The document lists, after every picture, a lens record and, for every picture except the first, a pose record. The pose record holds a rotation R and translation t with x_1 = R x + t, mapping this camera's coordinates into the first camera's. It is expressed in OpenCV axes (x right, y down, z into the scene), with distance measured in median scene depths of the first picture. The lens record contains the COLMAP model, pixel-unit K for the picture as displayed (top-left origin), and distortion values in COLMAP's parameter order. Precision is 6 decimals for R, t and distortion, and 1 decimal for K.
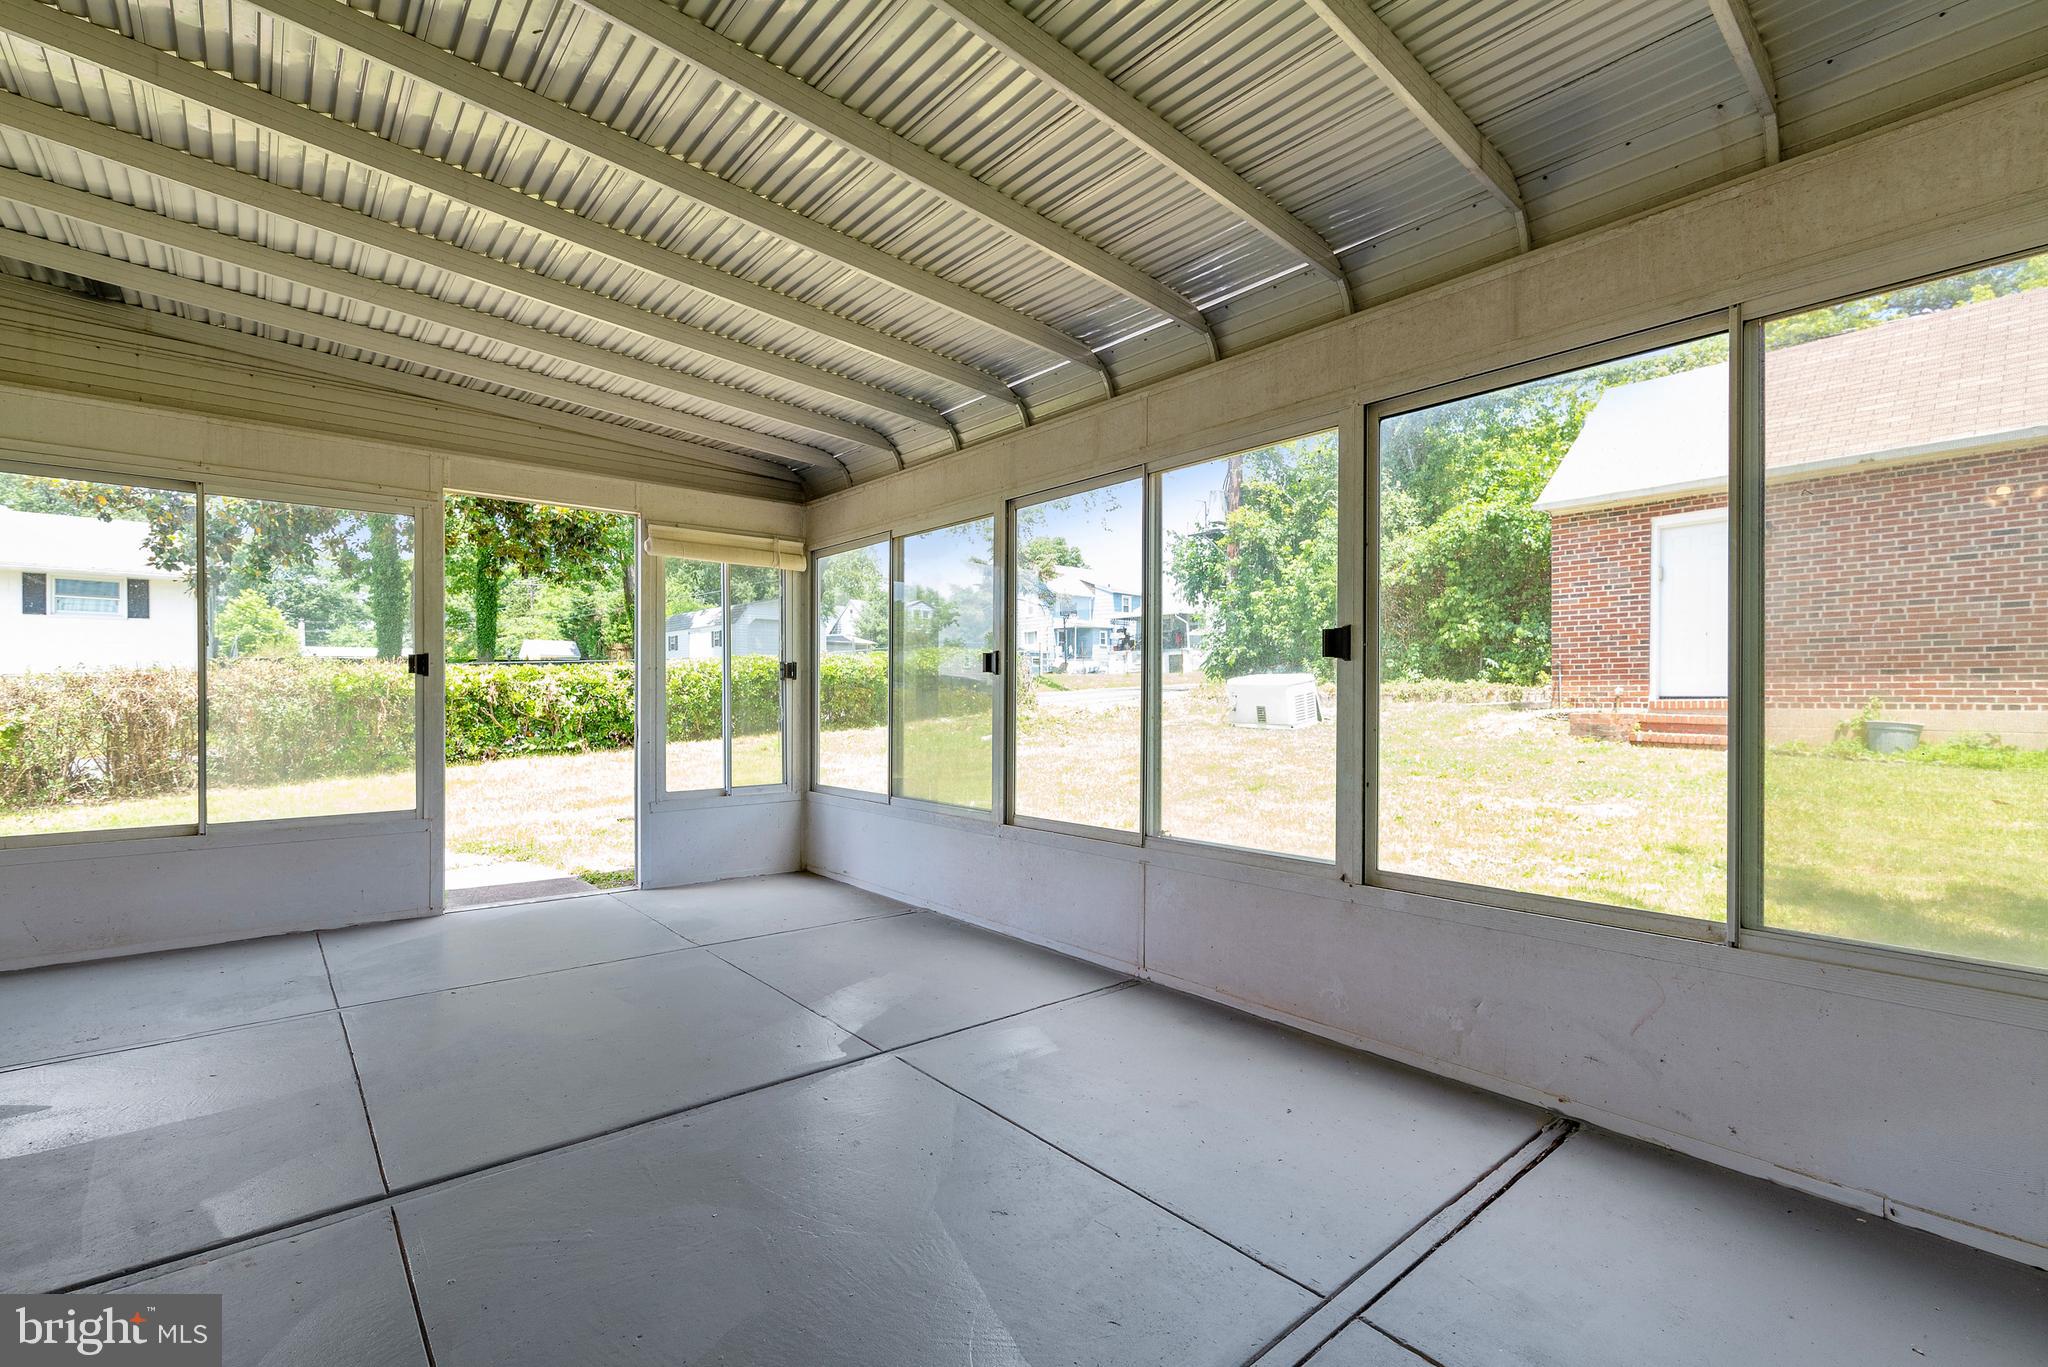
lens RADIAL K [[895.0, 0, 1038.0], [0, 895.0, 699.6], [0, 0, 1]] dist [0.002875, 0.000131]
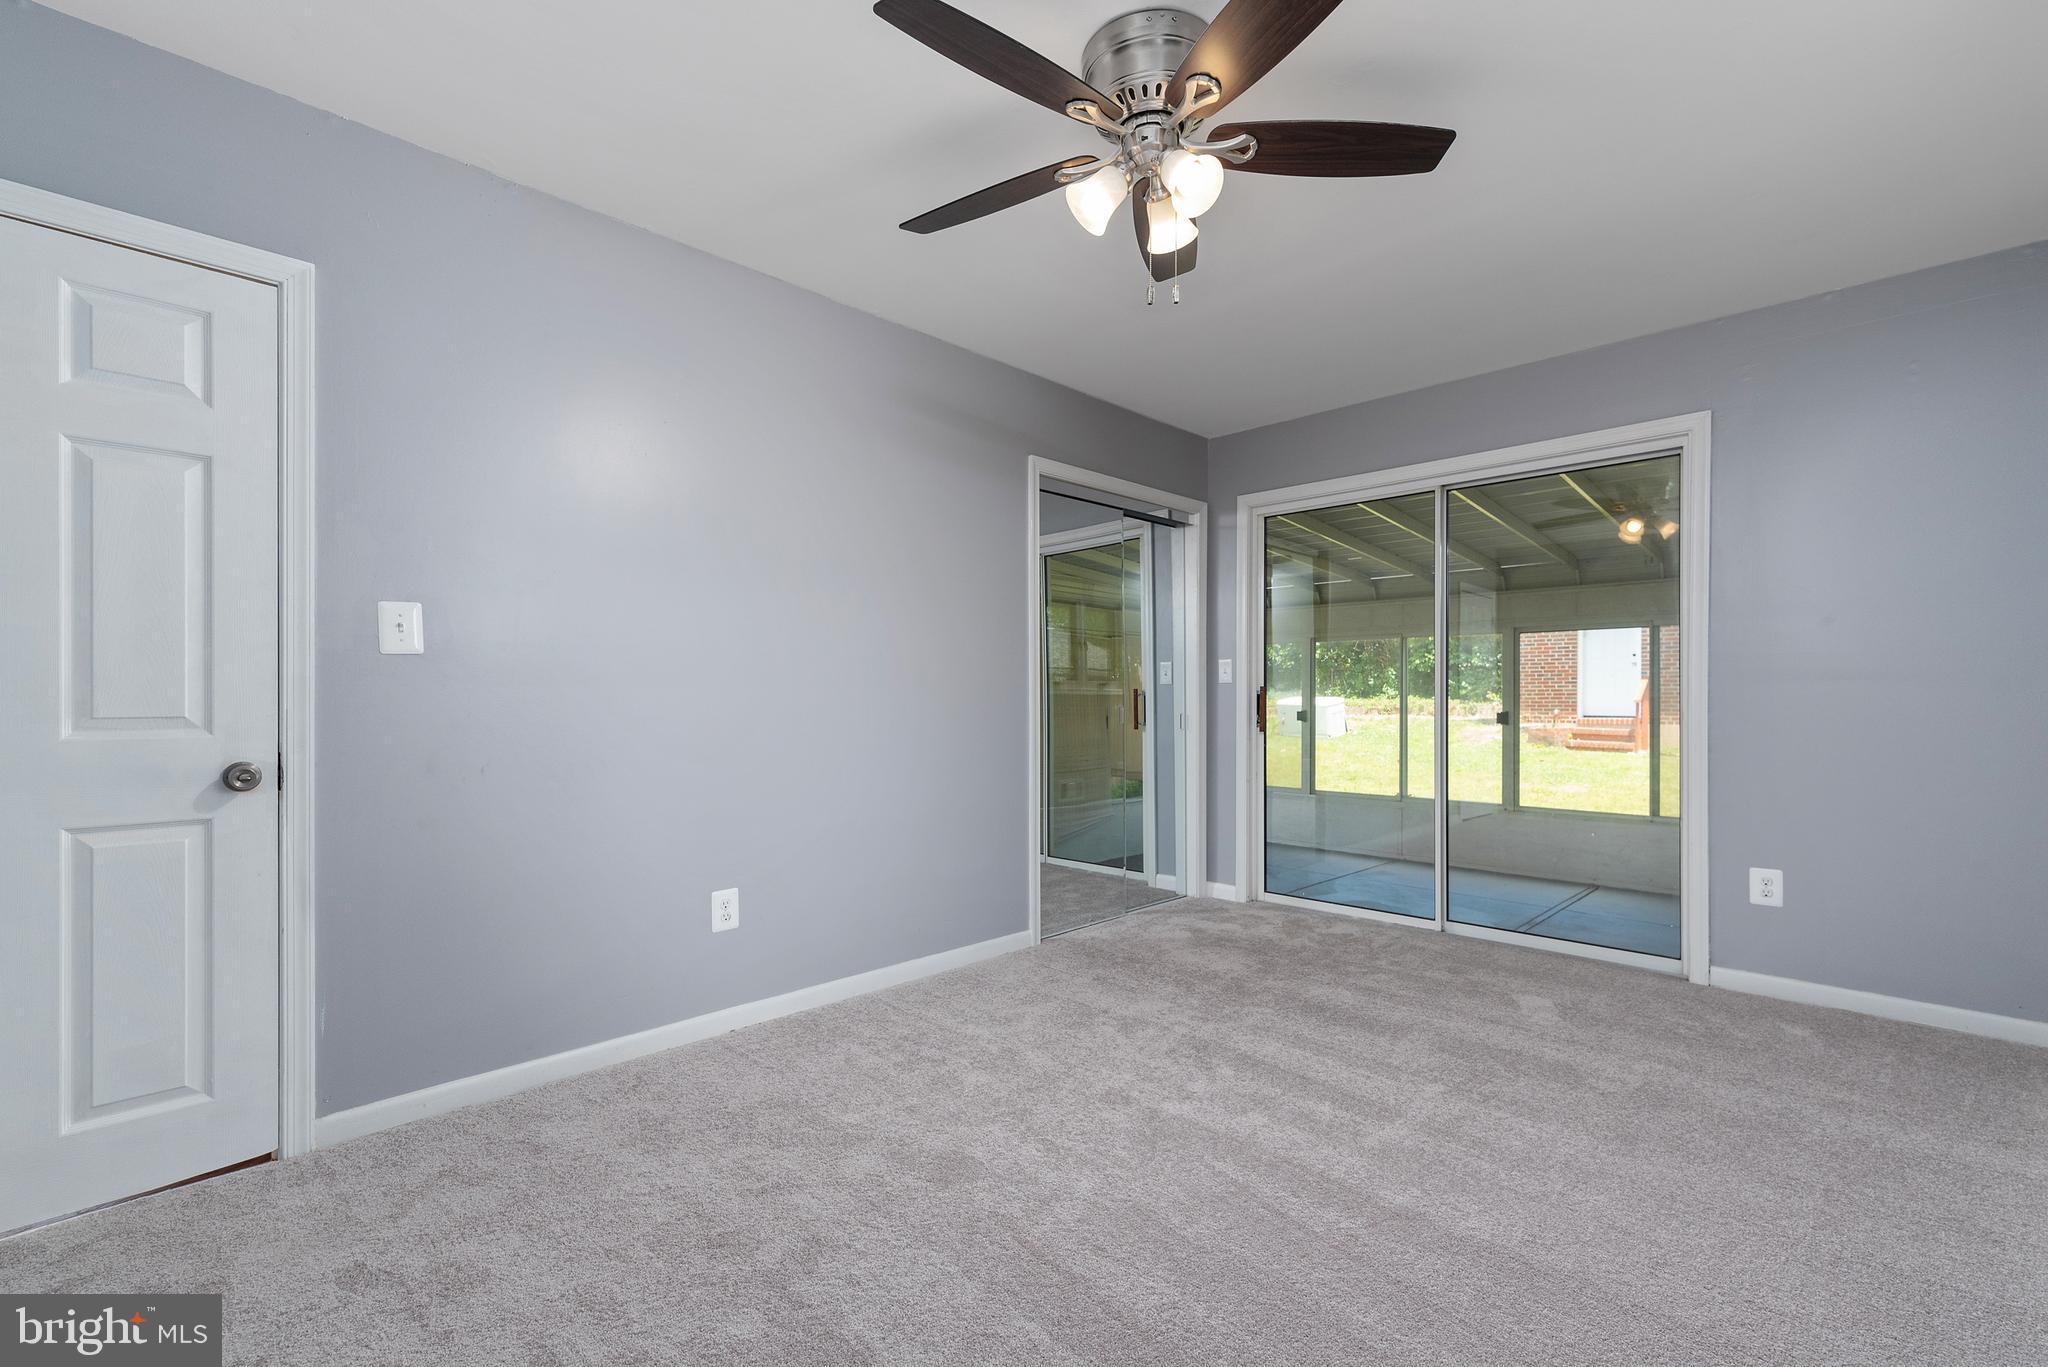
lens RADIAL K [[895.0, 0, 1038.0], [0, 895.0, 699.6], [0, 0, 1]] dist [0.002875, 0.000131]
pose [[0.996332, -0.003319, 0.085503, -0.347770], [0.003319, 0.999994, 0.000144, -0.035038], [-0.085503, 0.000141, 0.996338, -0.417246]]
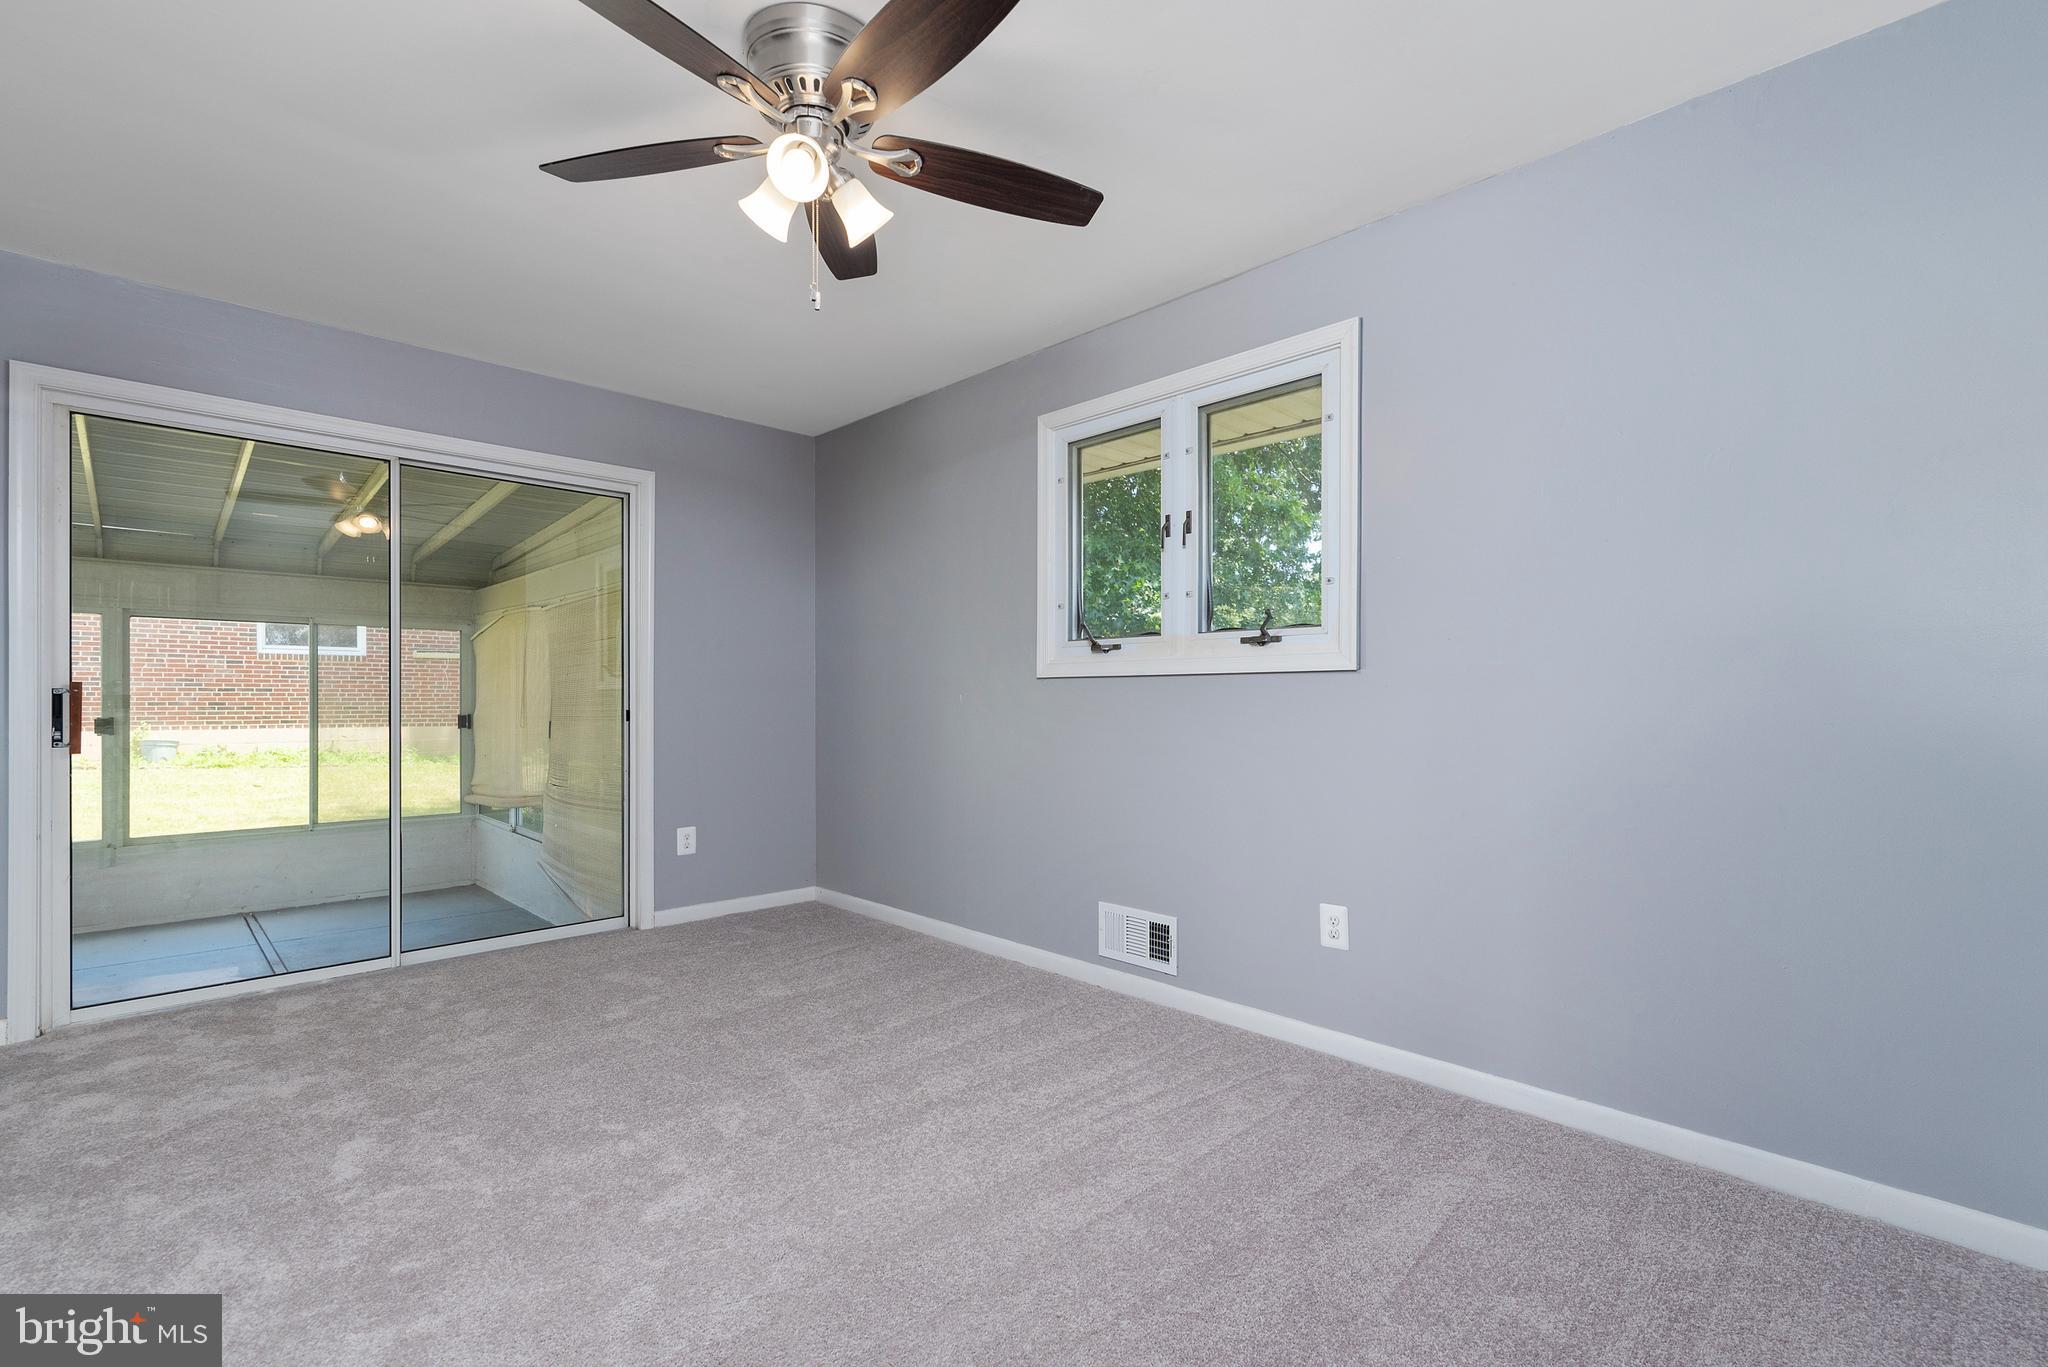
lens RADIAL K [[881.4, 0, 1024.8], [0, 881.4, 708.1], [0, 0, 1]] dist [0.001463, 0.000184]
pose [[-0.056157, -0.007799, 0.998392, -0.486864], [0.000834, 0.999969, 0.007858, -0.033401], [-0.998422, 0.001274, -0.056149, -0.258746]]
